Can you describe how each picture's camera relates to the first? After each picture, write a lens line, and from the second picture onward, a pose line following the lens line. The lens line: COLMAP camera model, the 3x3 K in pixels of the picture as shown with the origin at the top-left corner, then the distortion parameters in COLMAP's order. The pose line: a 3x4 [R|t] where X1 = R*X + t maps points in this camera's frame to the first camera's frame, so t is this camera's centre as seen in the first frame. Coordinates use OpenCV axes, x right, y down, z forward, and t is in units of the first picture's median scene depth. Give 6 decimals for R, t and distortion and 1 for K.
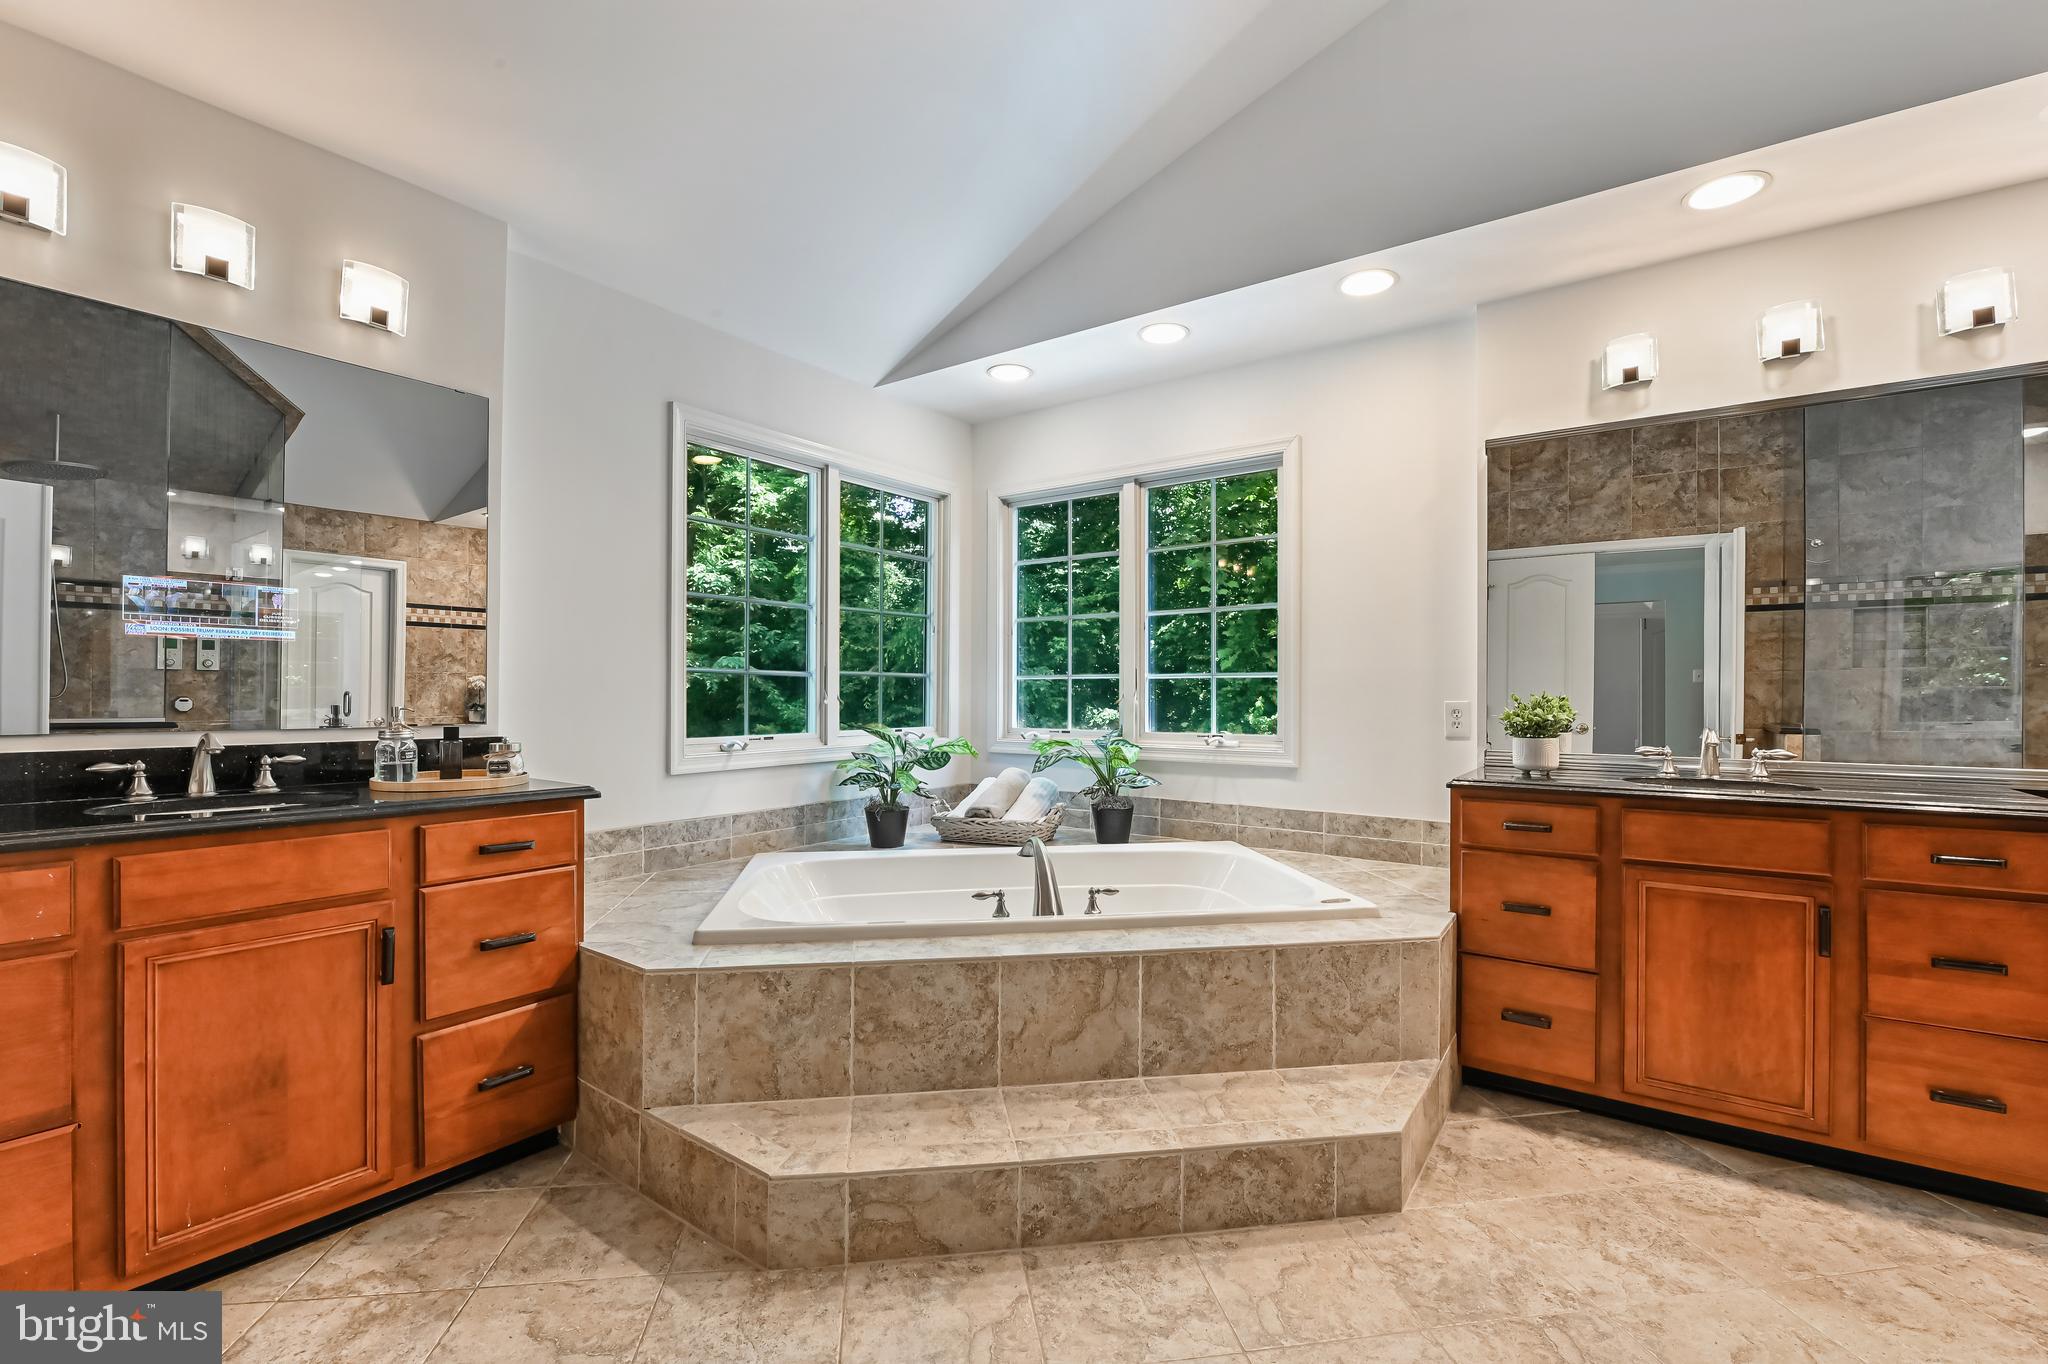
lens RADIAL K [[884.6, 0, 1041.6], [0, 884.6, 690.9], [0, 0, 1]] dist [-0.010744, -0.000161]
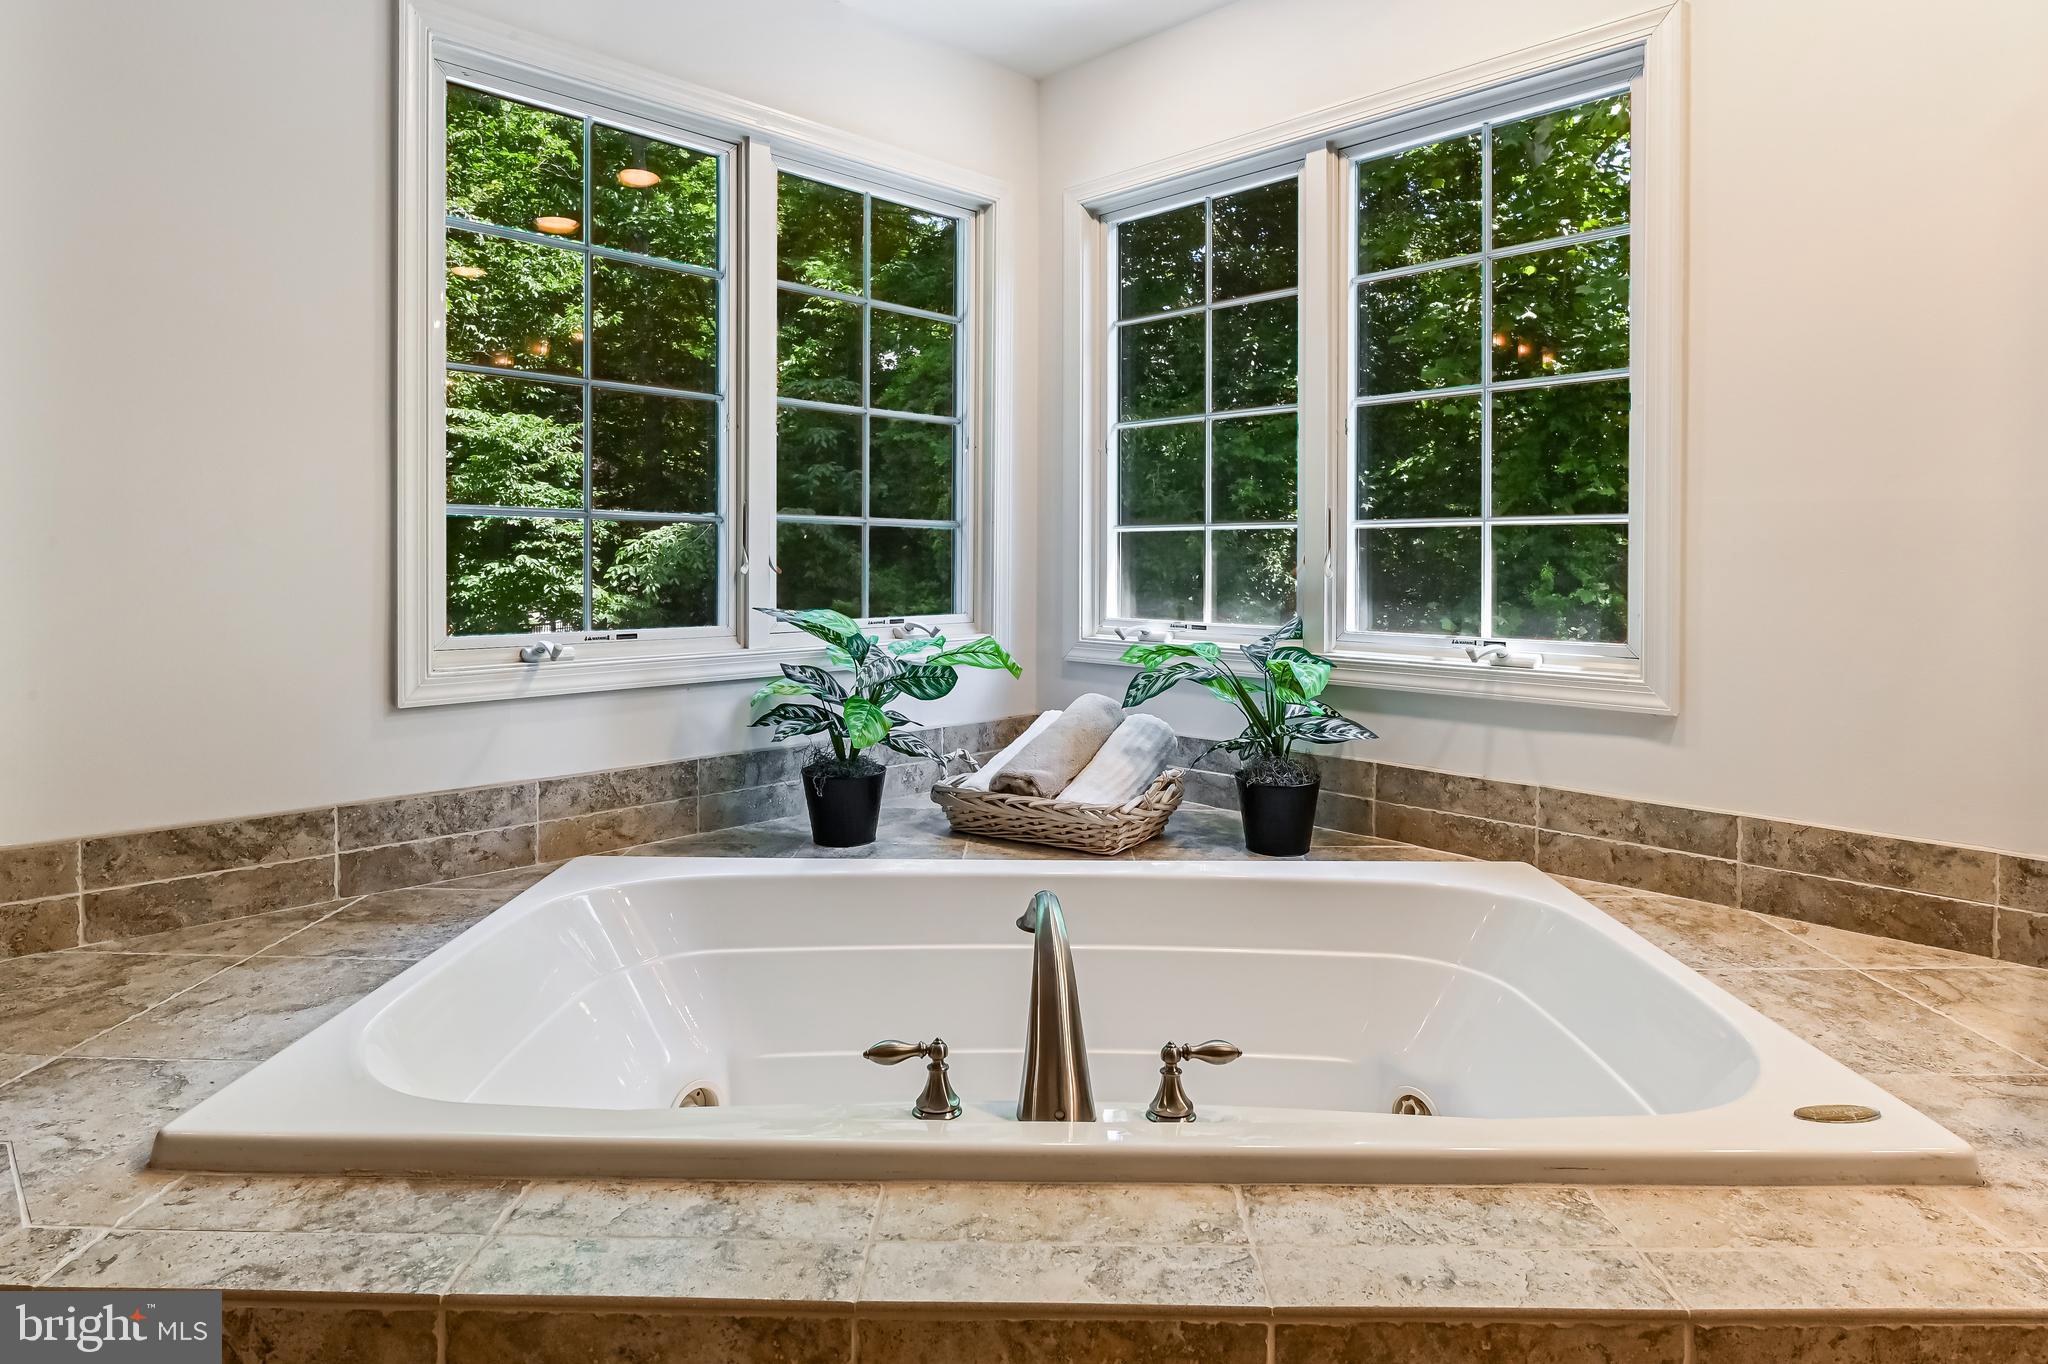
lens RADIAL K [[1147.4, 0, 1053.1], [0, 1147.4, 558.7], [0, 0, 1]] dist [-0.006021, -0.001271]
pose [[0.986891, 0.003359, -0.161351, 0.086747], [-0.003035, 0.999993, 0.002252, 0.005176], [0.161358, -0.001733, 0.986894, 0.484770]]
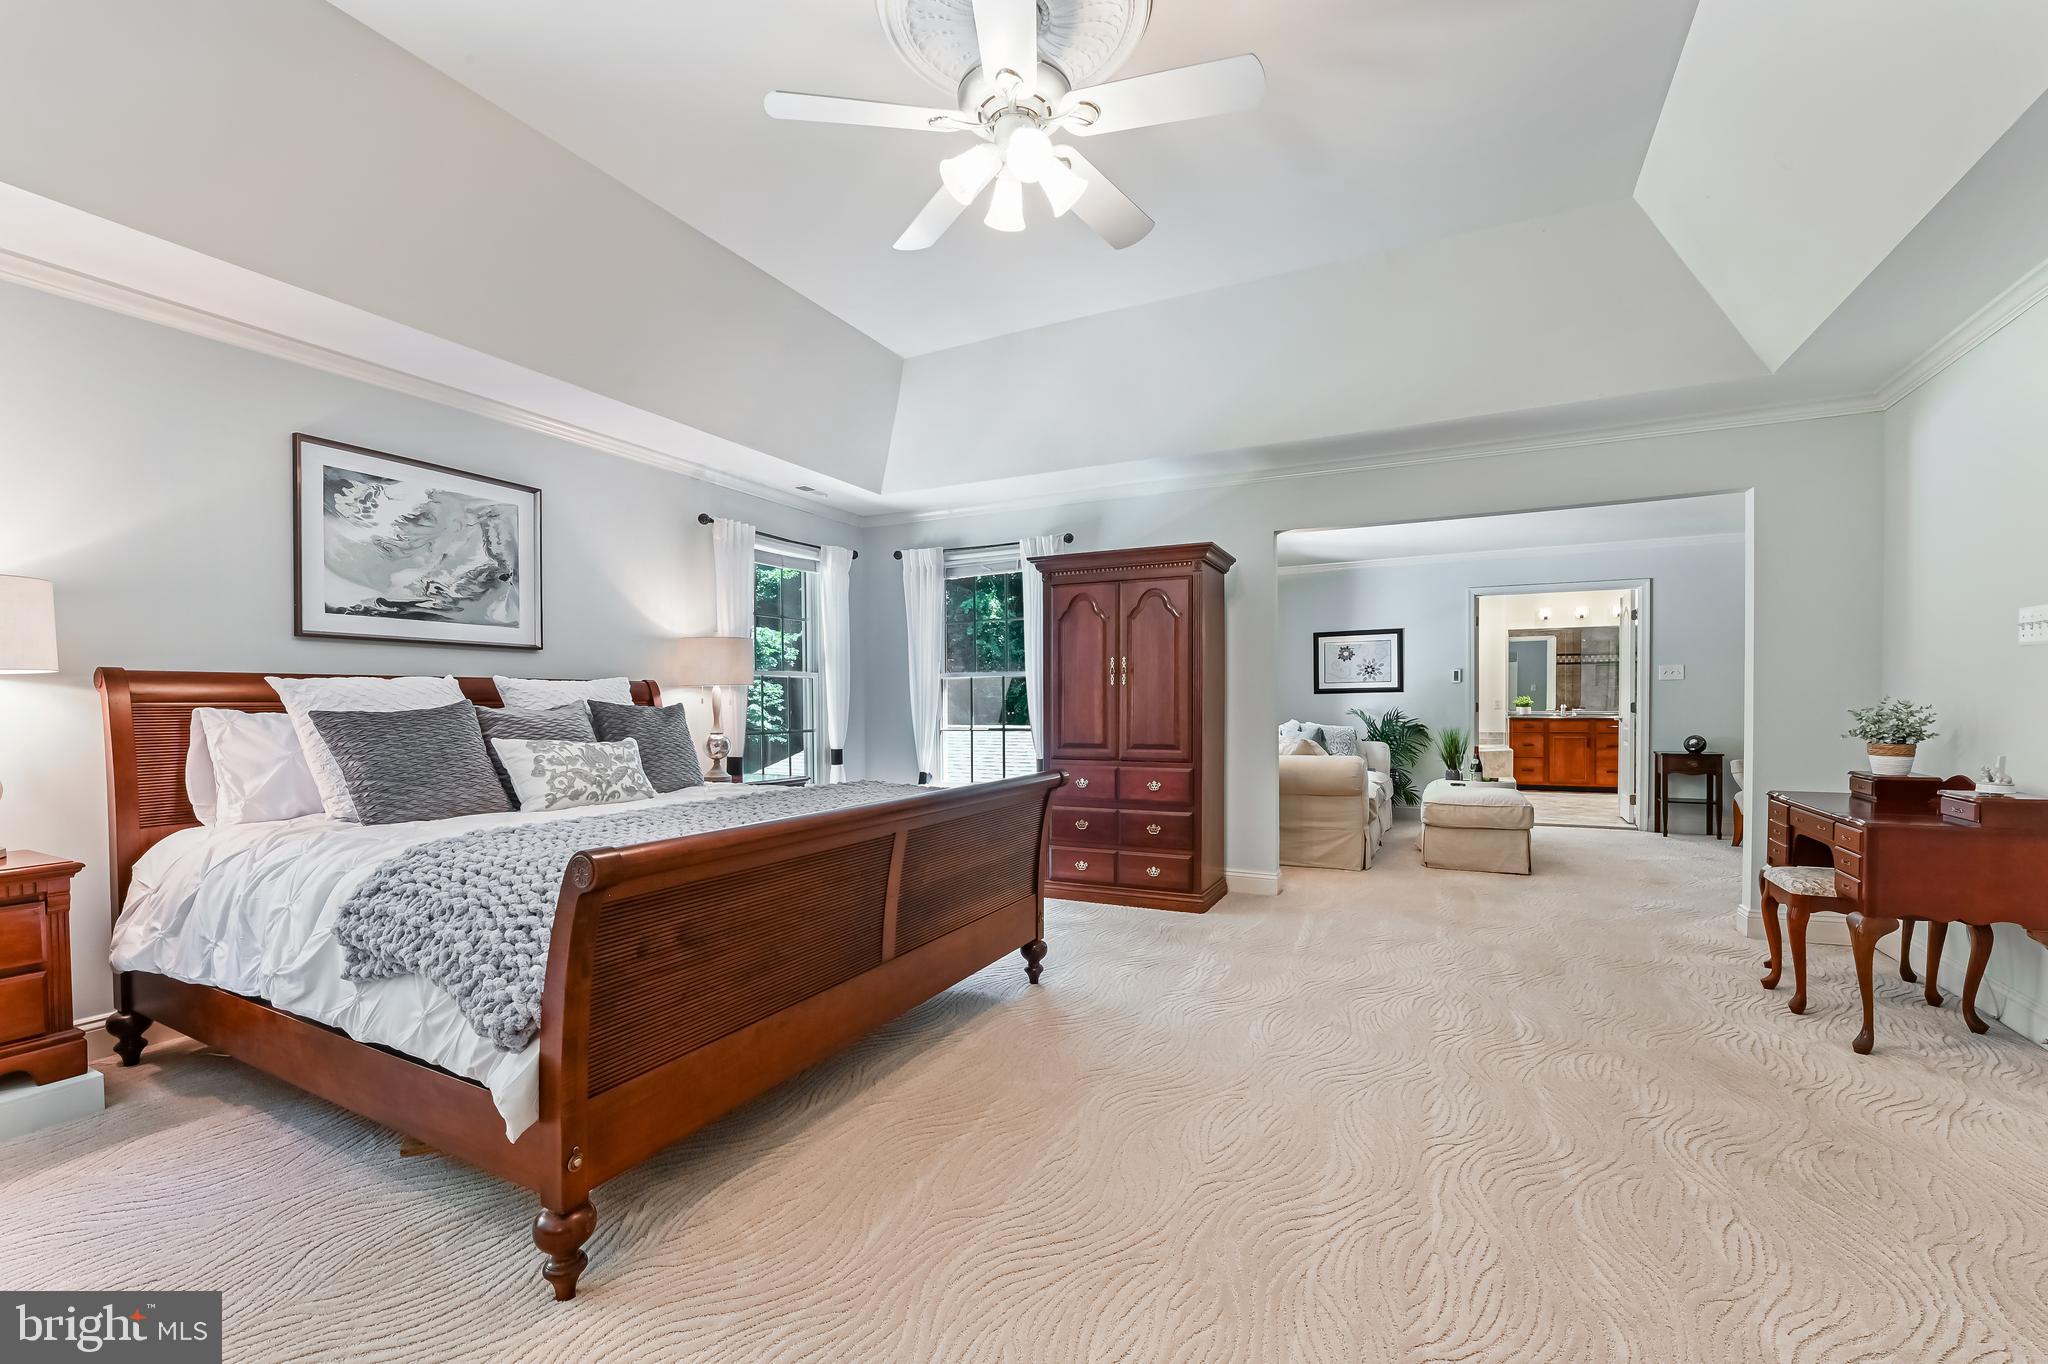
lens RADIAL K [[863.1, 0, 1034.1], [0, 863.1, 726.4], [0, 0, 1]] dist [-0.008990, 0.000122]
pose [[0.986145, -0.020548, 0.164609, -2.498192], [0.015968, 0.999449, 0.029100, -0.011783], [-0.165116, -0.026068, 0.985930, -2.728922]]
